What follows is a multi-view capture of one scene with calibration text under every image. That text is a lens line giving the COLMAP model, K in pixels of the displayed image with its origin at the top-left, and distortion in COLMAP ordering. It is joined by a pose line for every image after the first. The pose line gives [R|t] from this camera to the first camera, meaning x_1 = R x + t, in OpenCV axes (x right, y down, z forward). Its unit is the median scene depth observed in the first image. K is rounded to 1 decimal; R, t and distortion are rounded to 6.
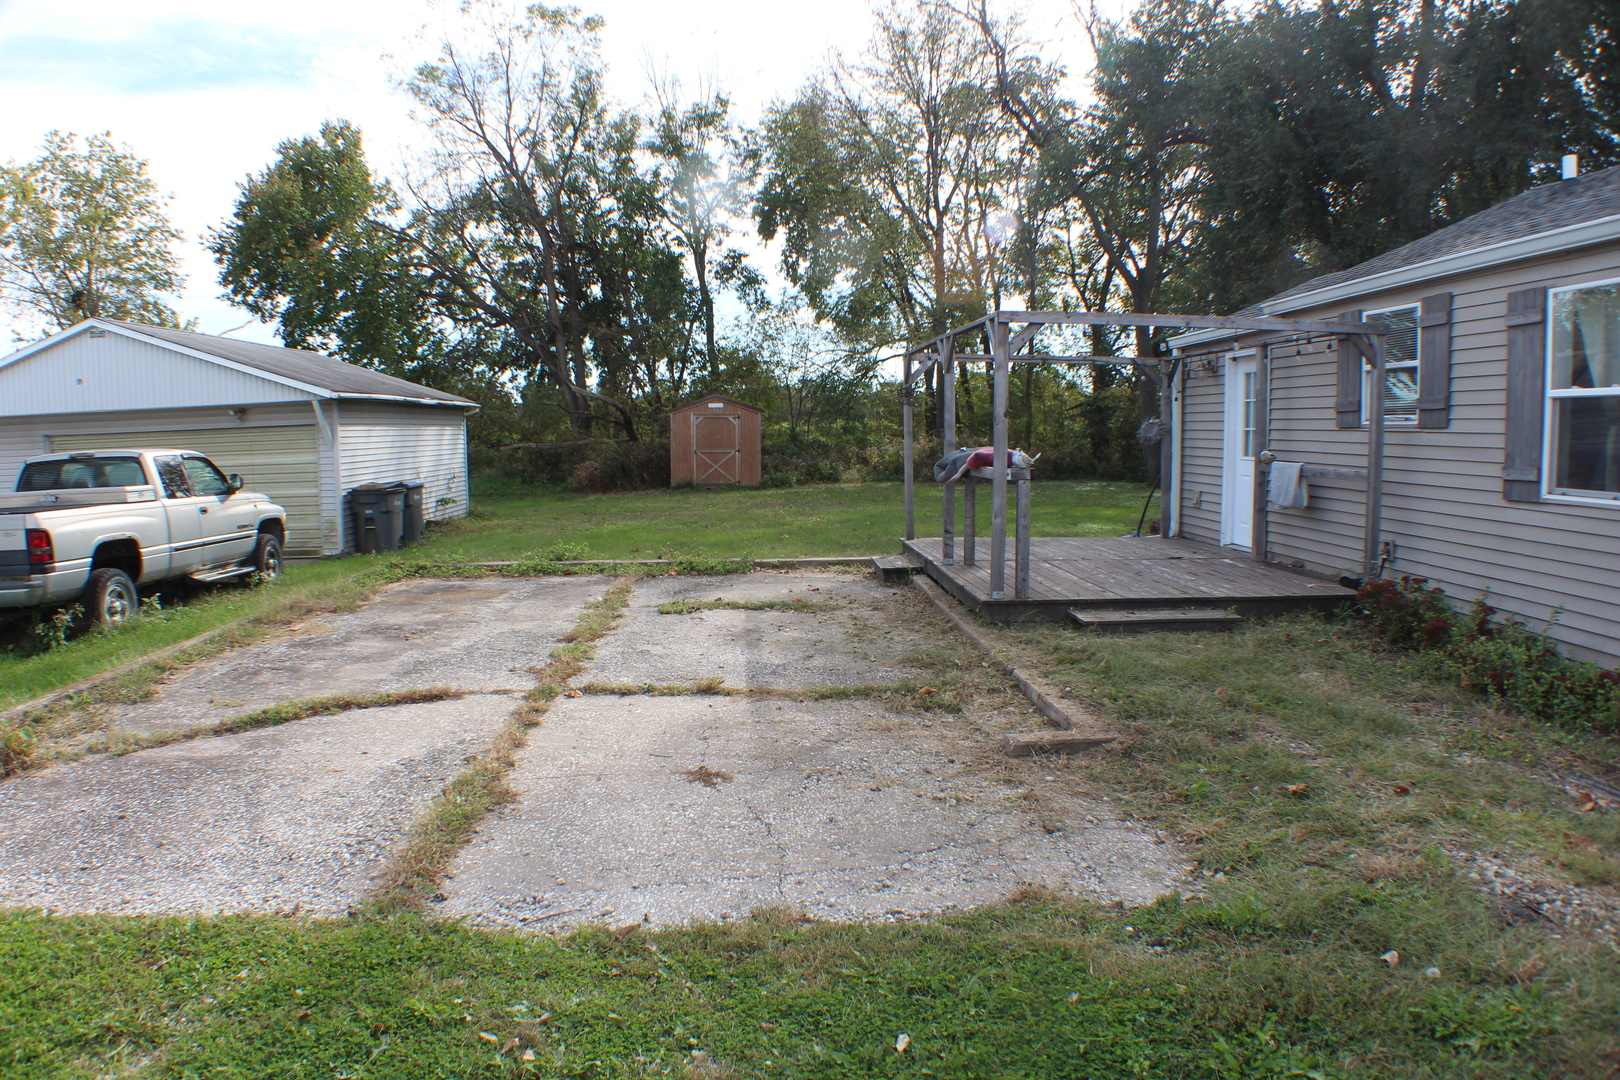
lens RADIAL K [[1034.6, 0, 812.1], [0, 1034.6, 564.2], [0, 0, 1]] dist [-0.217899, 0.084843]
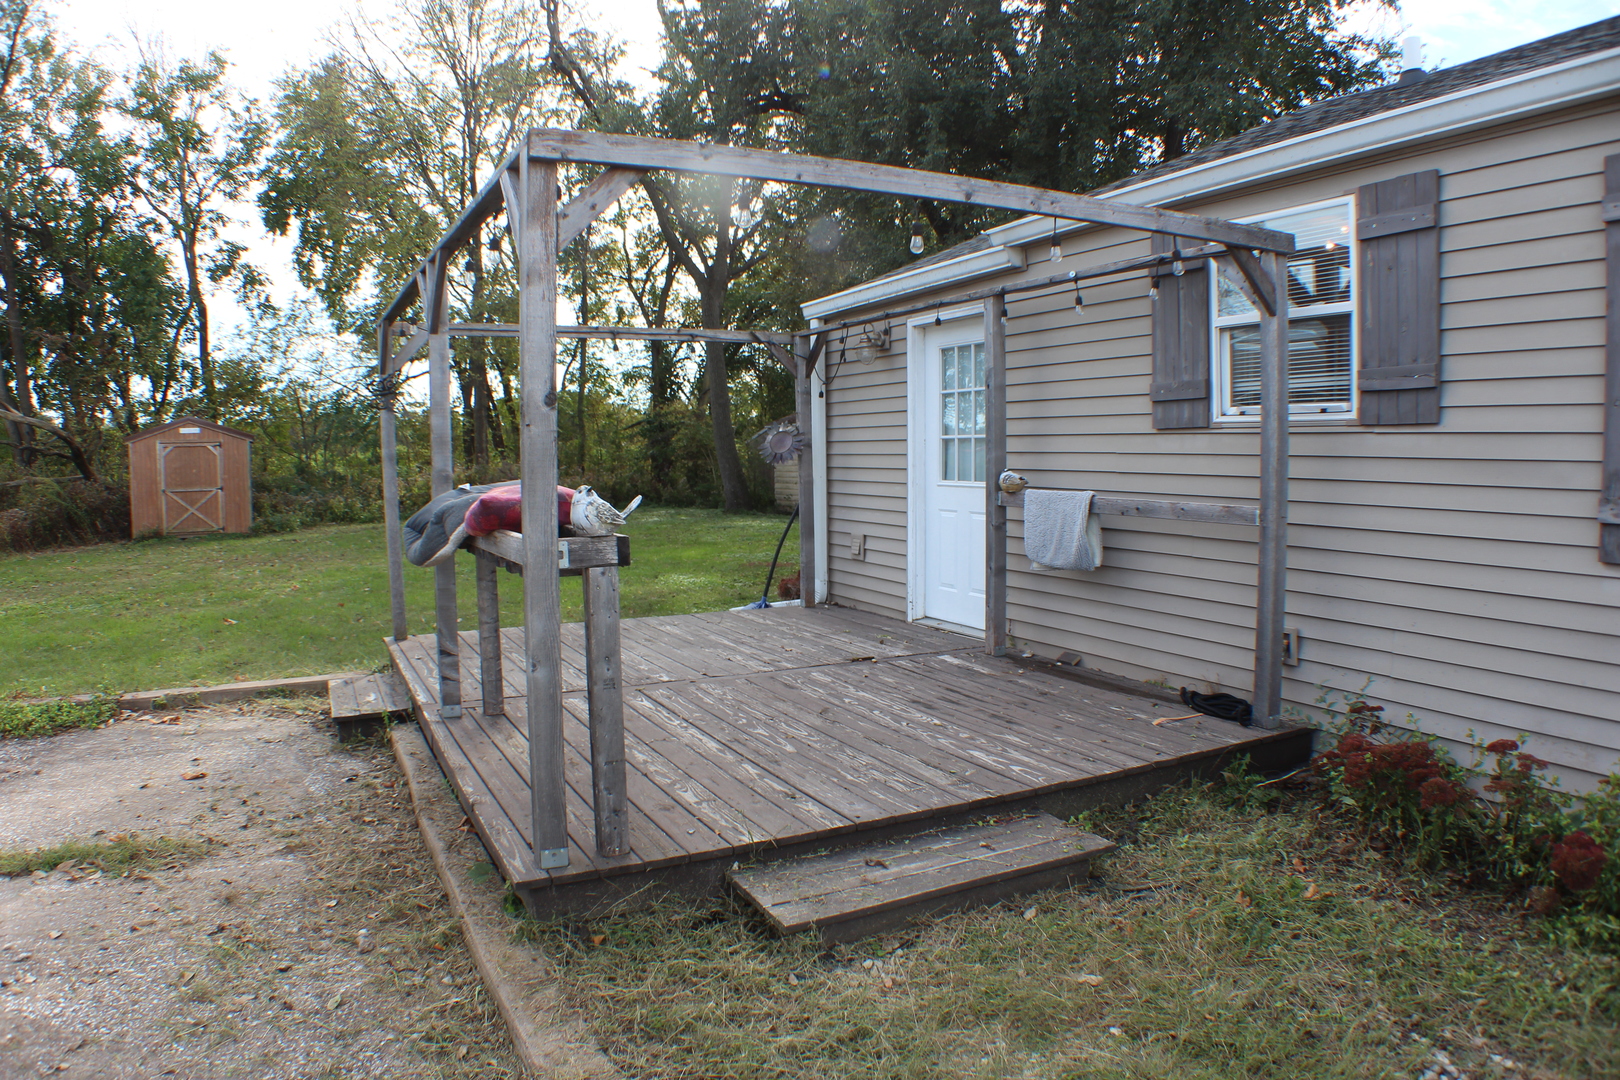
lens RADIAL K [[1034.6, 0, 812.1], [0, 1034.6, 564.2], [0, 0, 1]] dist [-0.217899, 0.084843]
pose [[0.909197, -0.047783, 0.413614, 0.027032], [0.057467, 0.998287, -0.010996, -0.016844], [-0.412380, 0.033766, 0.910386, 0.139844]]
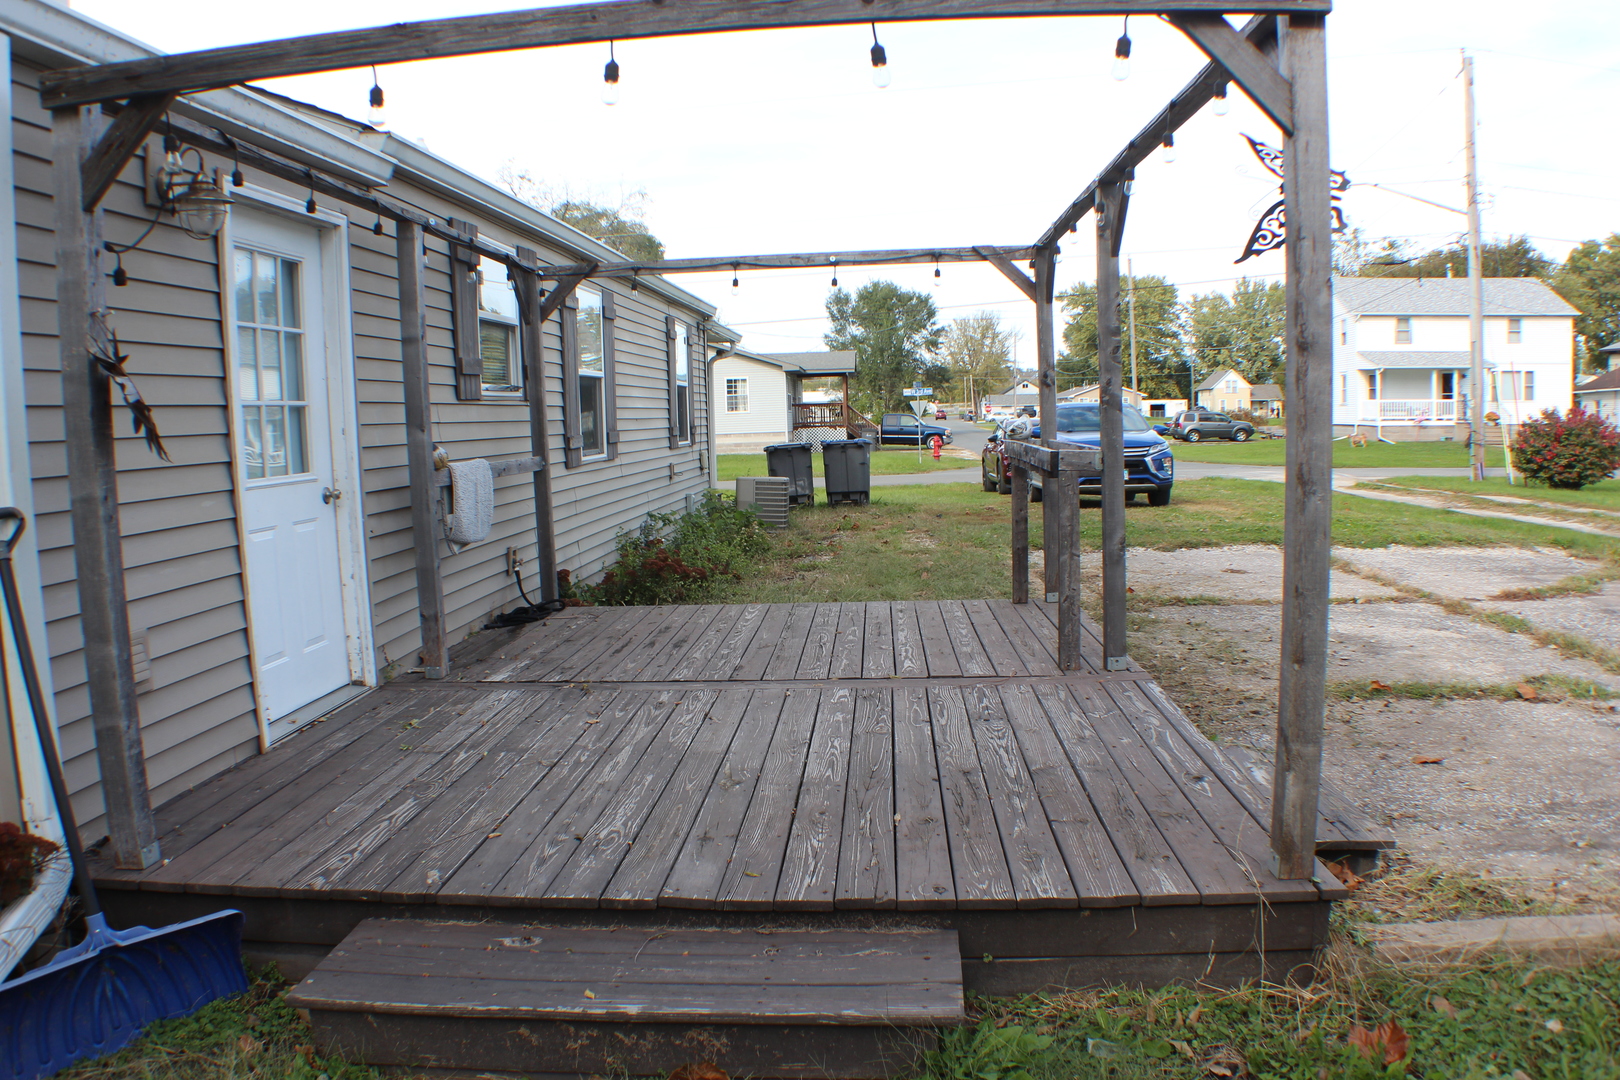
lens RADIAL K [[1180.7, 0, 810.0], [0, 1180.7, 540.0], [0, 0, 1]] dist [-0.100722, -0.000787]
pose [[-0.991852, 0.013331, 0.126693, 0.058217], [0.042826, 0.971522, 0.233046, -0.056230], [-0.119978, 0.236573, -0.964177, 0.443503]]
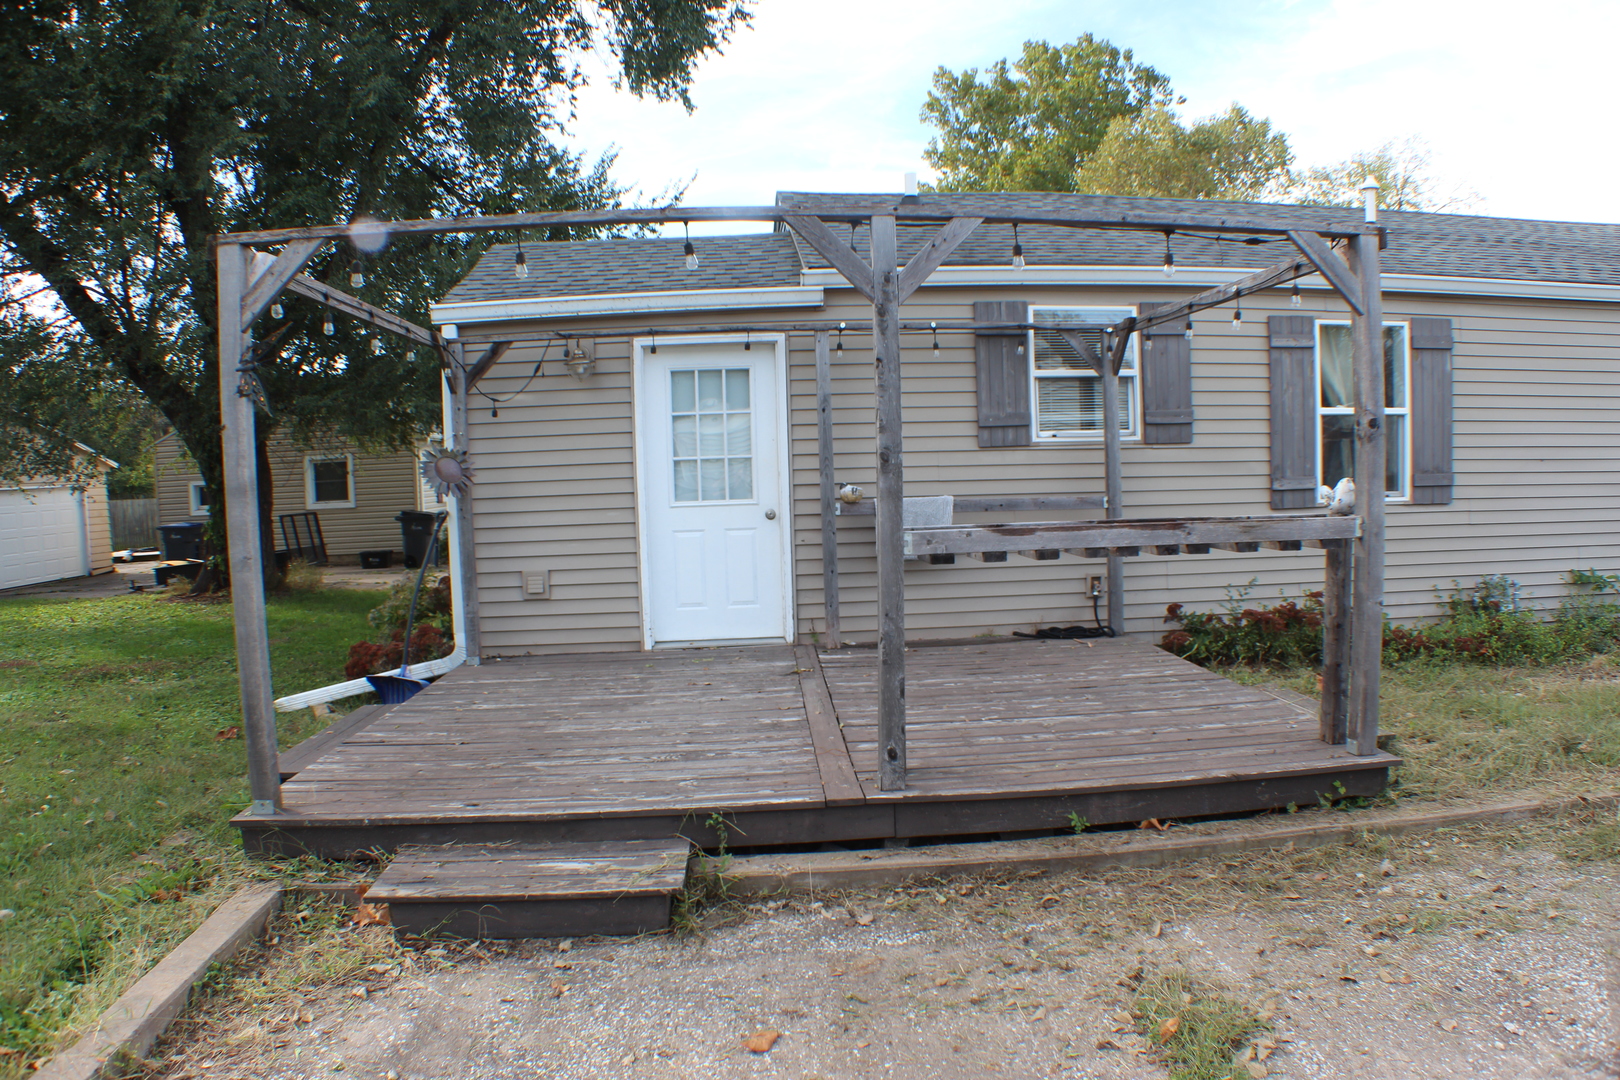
lens RADIAL K [[1034.6, 0, 812.1], [0, 1034.6, 564.2], [0, 0, 1]] dist [-0.217899, 0.084843]
pose [[-0.012525, -0.088072, 0.996035, -0.073637], [0.157130, 0.983564, 0.088946, -0.036503], [-0.987499, 0.157621, 0.001520, 0.294130]]
